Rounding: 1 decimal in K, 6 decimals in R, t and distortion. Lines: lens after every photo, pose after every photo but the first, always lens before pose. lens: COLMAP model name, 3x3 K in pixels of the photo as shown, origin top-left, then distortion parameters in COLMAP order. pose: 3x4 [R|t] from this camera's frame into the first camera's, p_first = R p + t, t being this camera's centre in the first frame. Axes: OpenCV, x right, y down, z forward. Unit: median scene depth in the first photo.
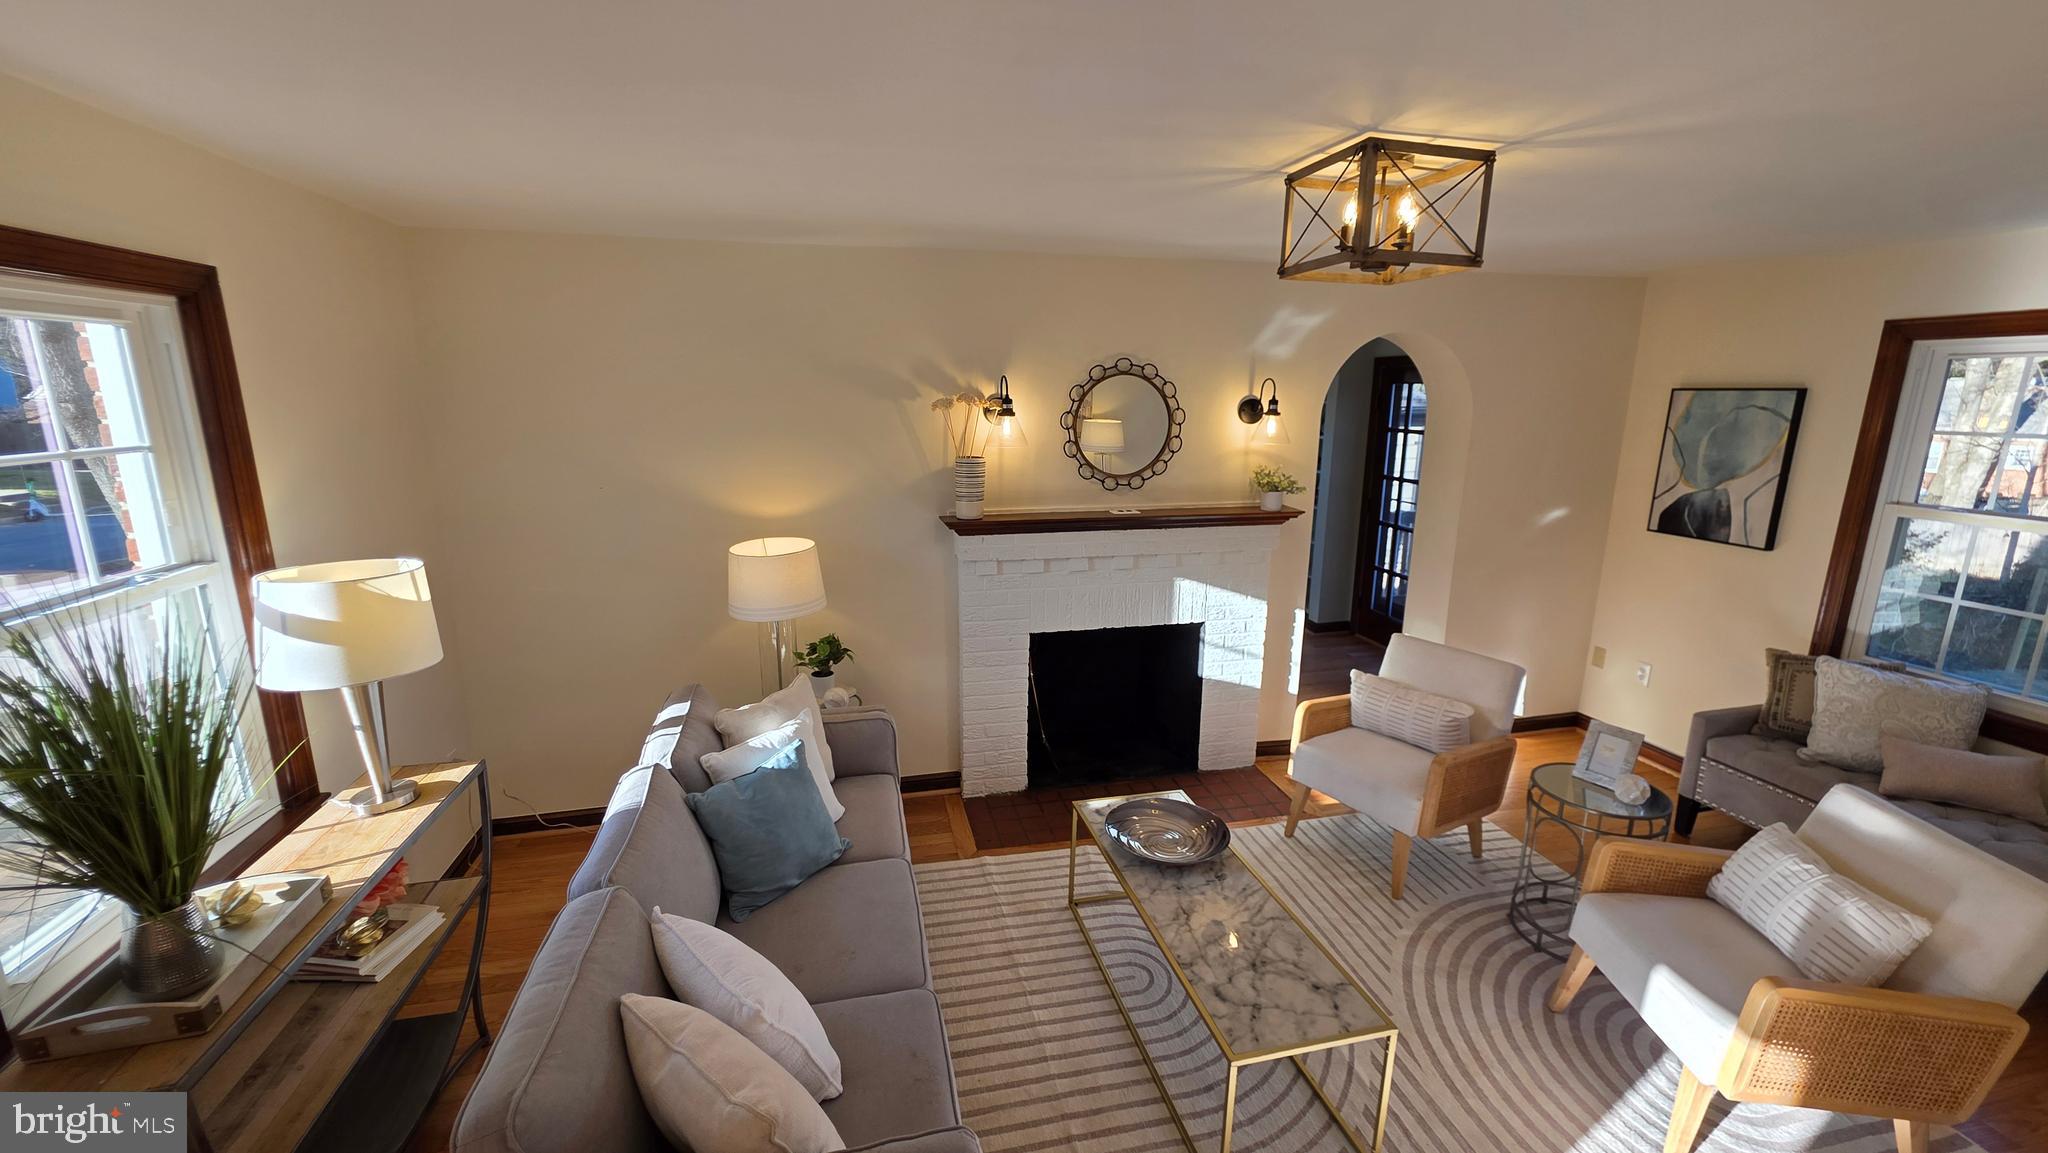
lens RADIAL K [[821.4, 0, 1021.1], [0, 821.4, 570.6], [0, 0, 1]] dist [0.001904, -0.000236]
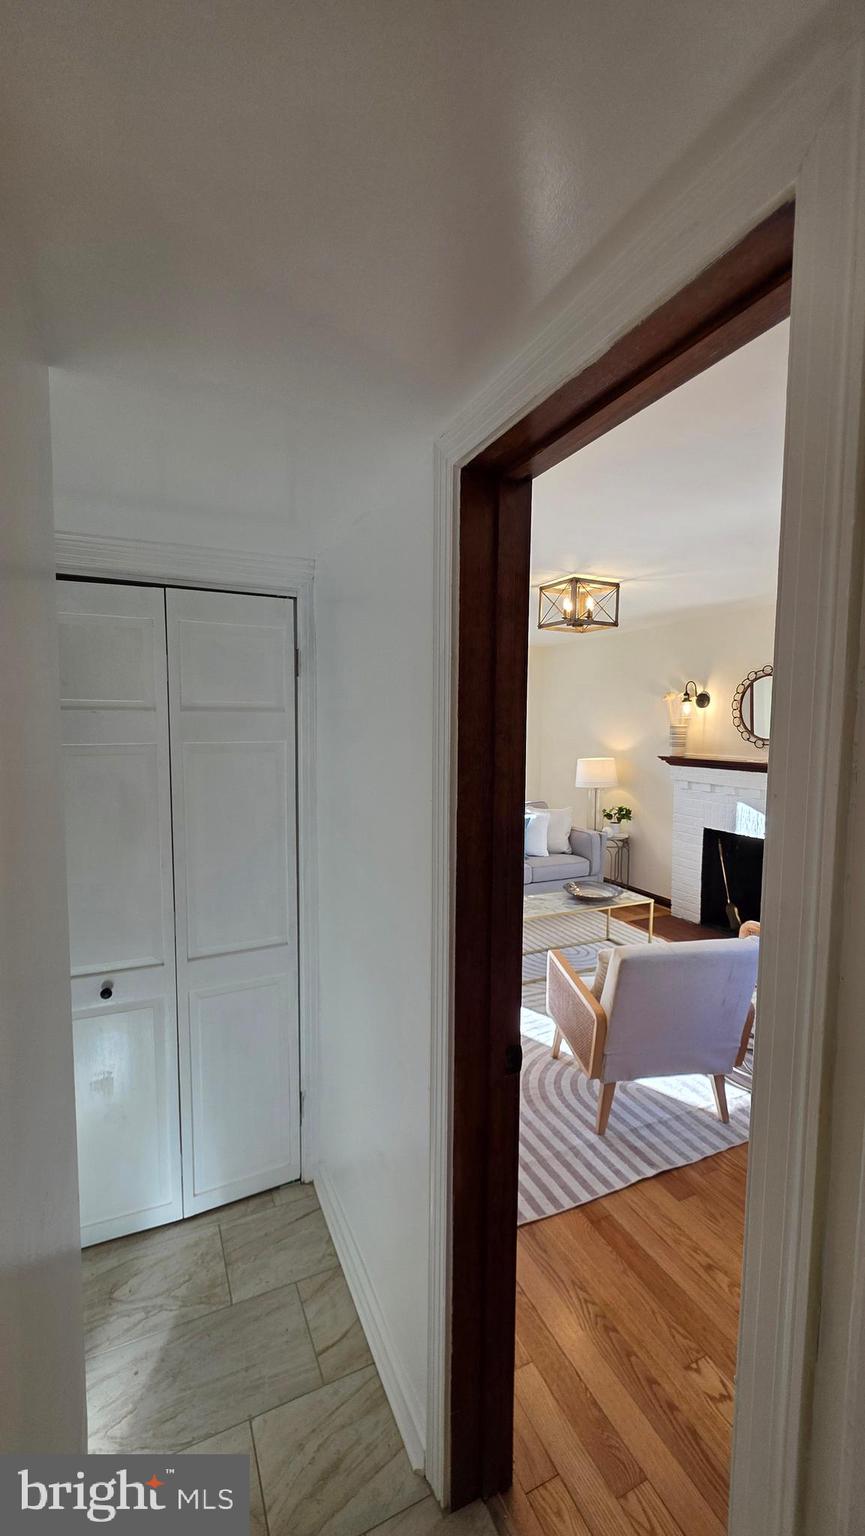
lens RADIAL K [[616.1, 0, 436.8], [0, 616.1, 767.9], [0, 0, 1]] dist [0.001904, -0.000236]
pose [[0.207124, 0.067862, -0.975958, 1.213625], [-0.220089, 0.975251, 0.021104, 0.053727], [0.953237, 0.210427, 0.216933, 0.171174]]
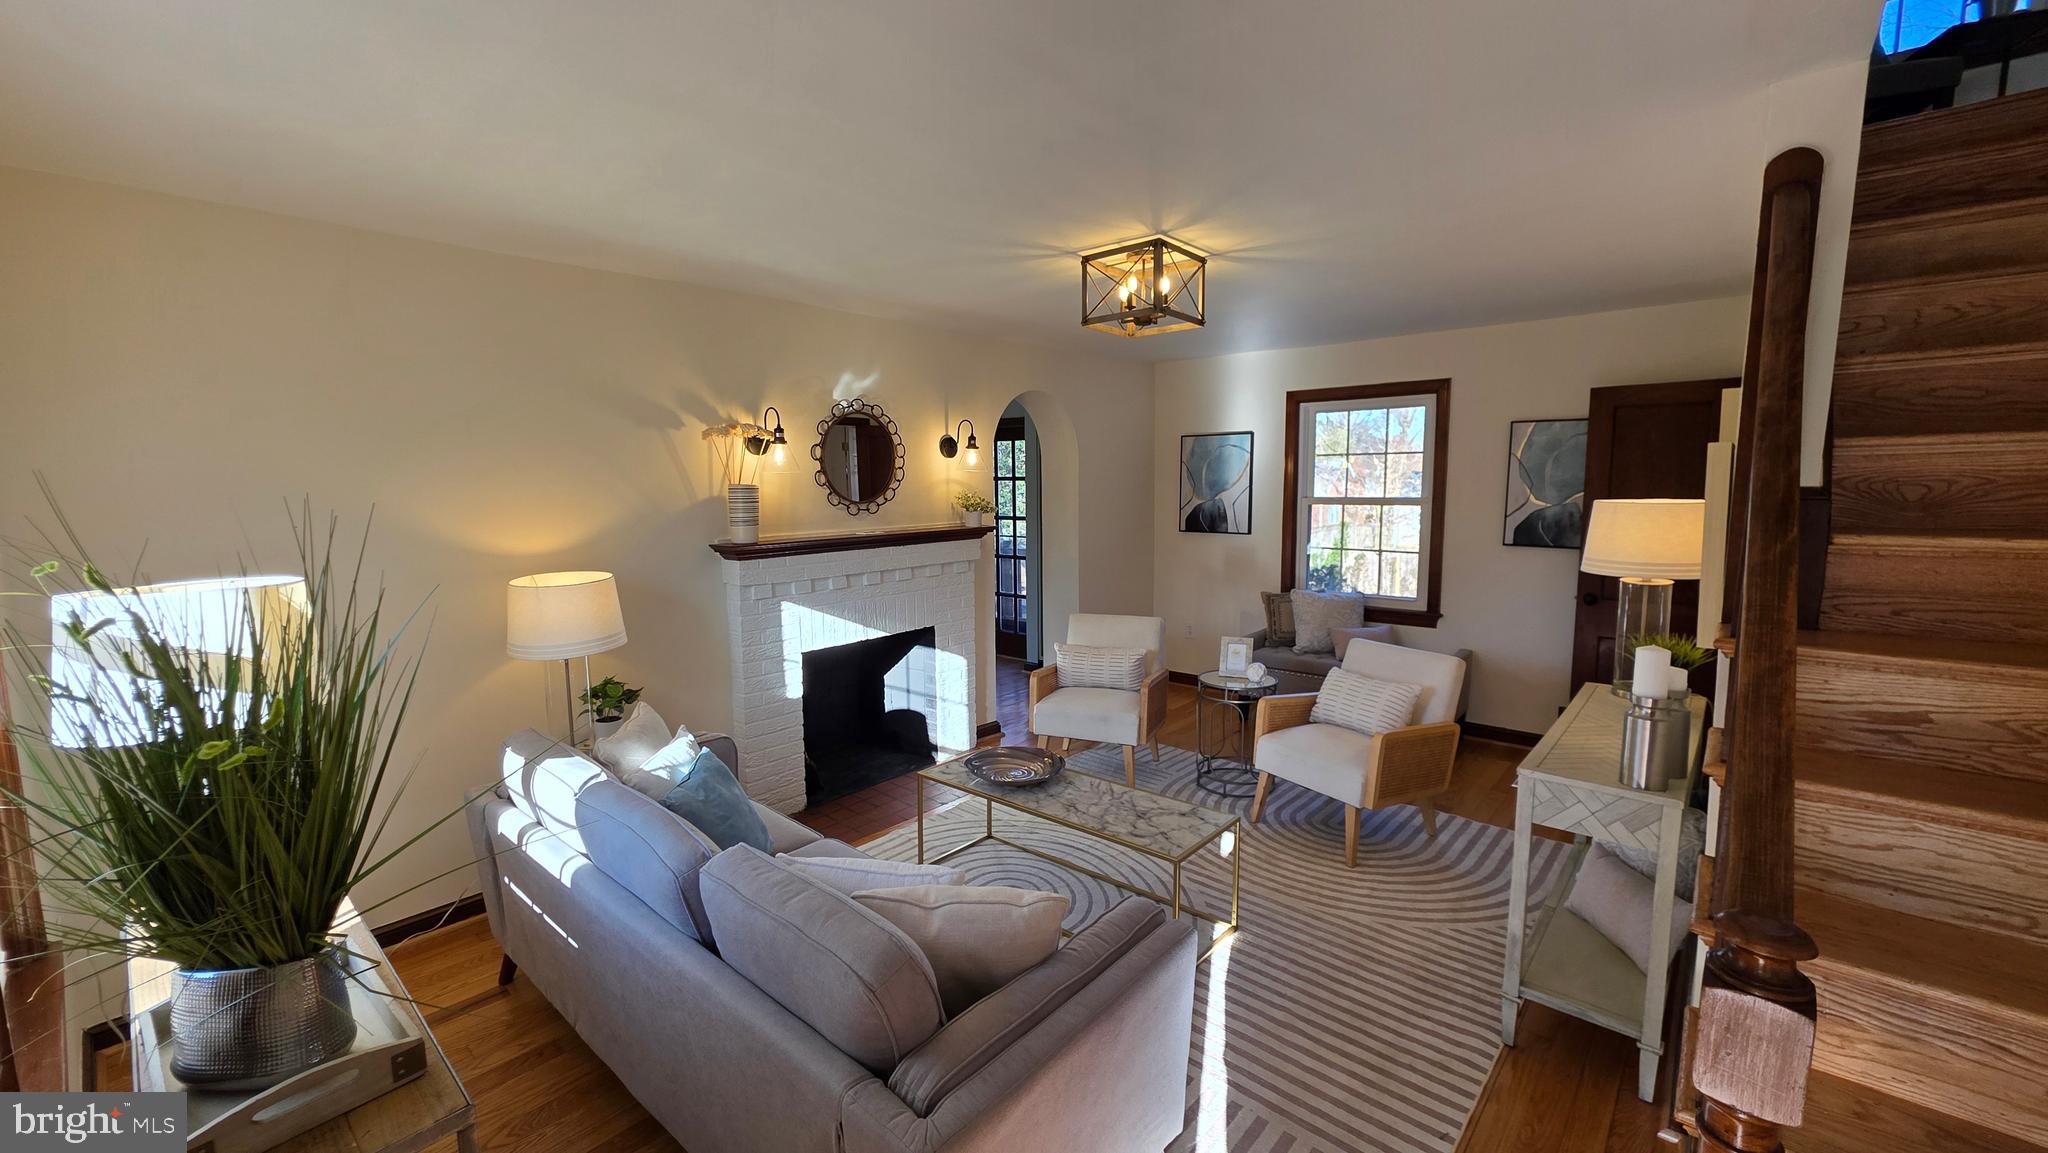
lens RADIAL K [[821.4, 0, 1021.1], [0, 821.4, 570.6], [0, 0, 1]] dist [0.001904, -0.000236]
pose [[0.810739, -0.081430, 0.579716, -0.382454], [0.144239, 0.987535, -0.063004, 0.084265], [-0.567360, 0.134698, 0.812379, -0.025153]]
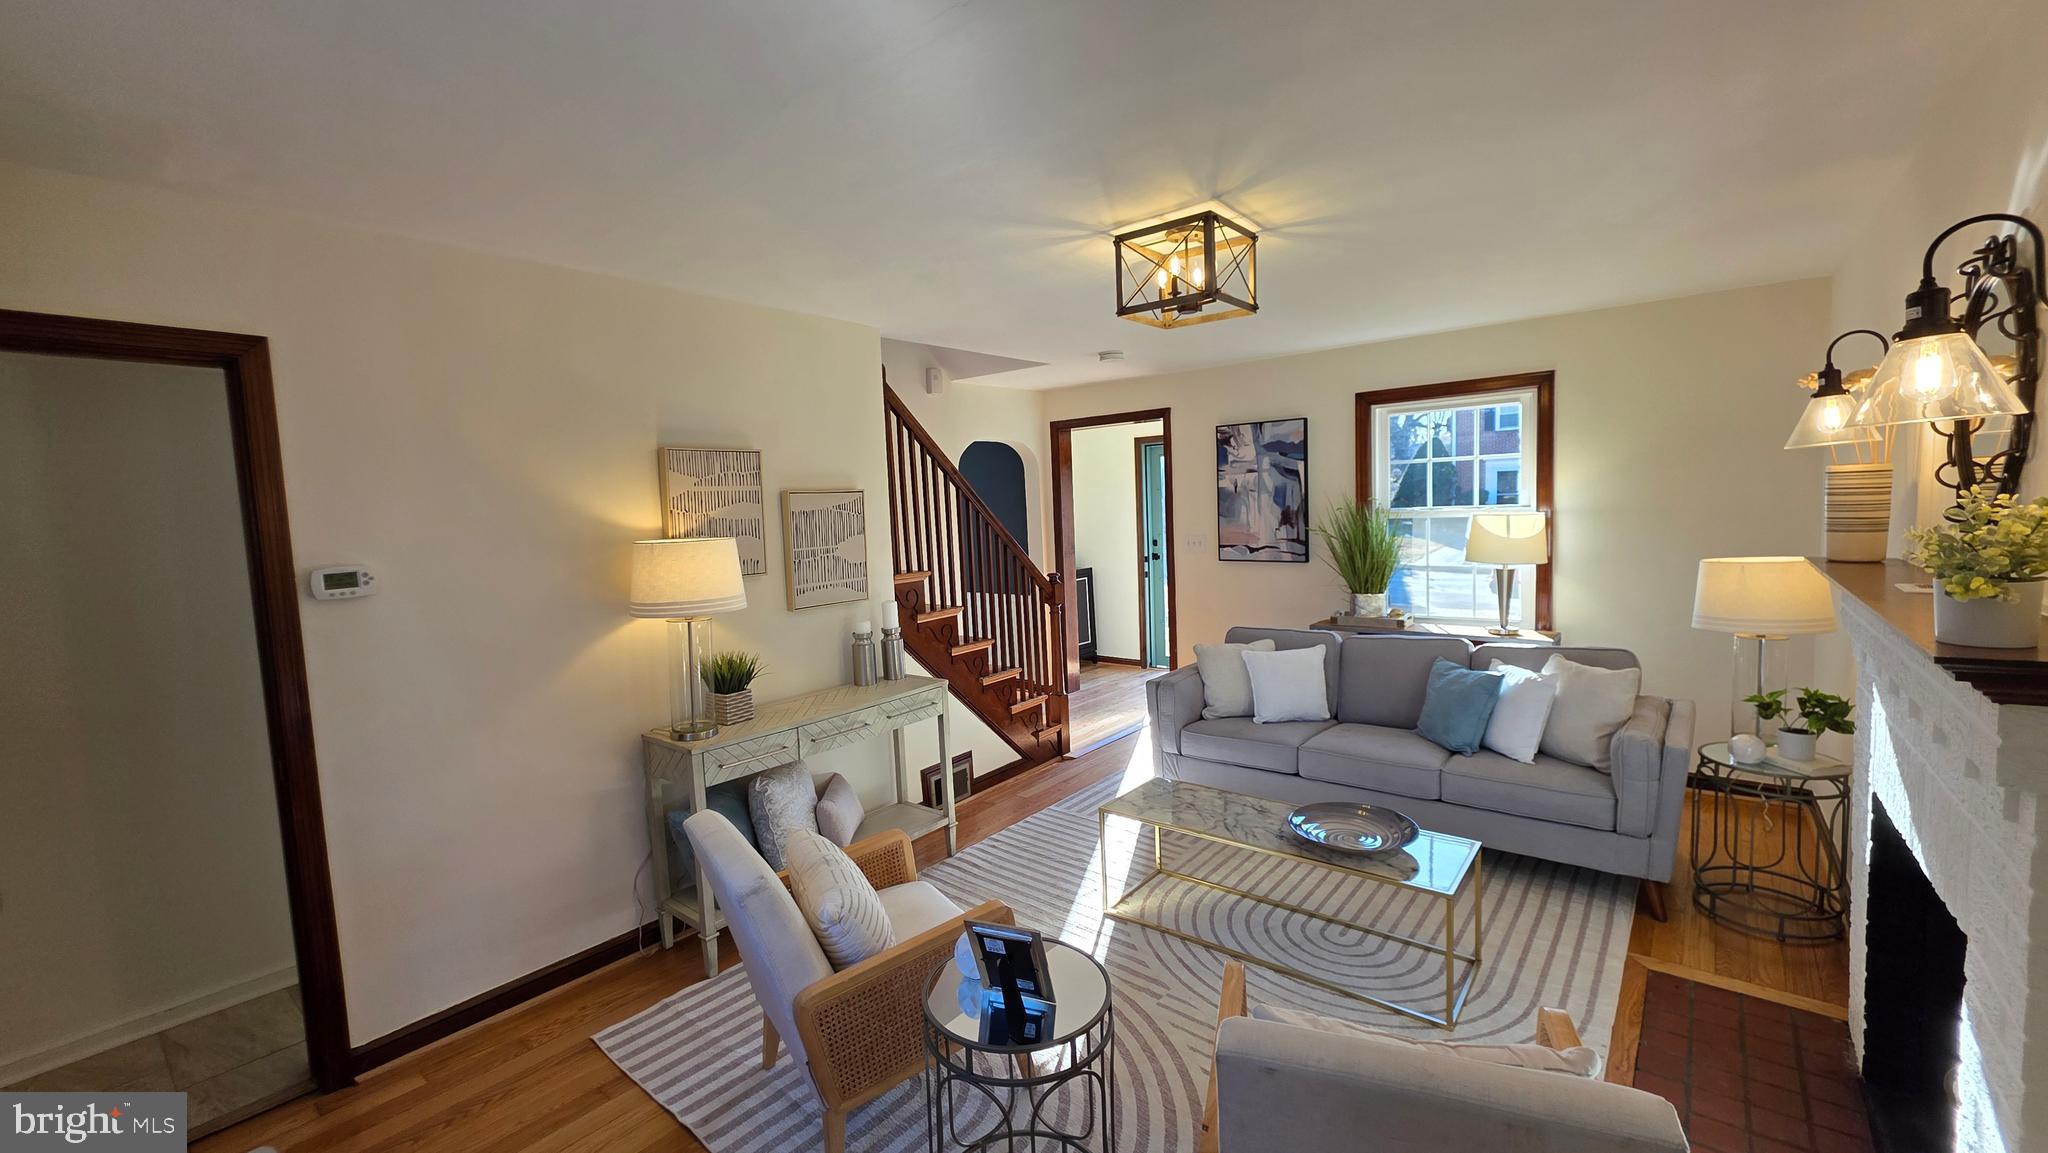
lens RADIAL K [[821.4, 0, 1021.1], [0, 821.4, 570.6], [0, 0, 1]] dist [0.001904, -0.000236]
pose [[-0.788558, 0.087795, -0.608661, 0.826726], [-0.095343, 0.960335, 0.262044, -0.160921], [0.607525, 0.264668, -0.748909, 1.087726]]
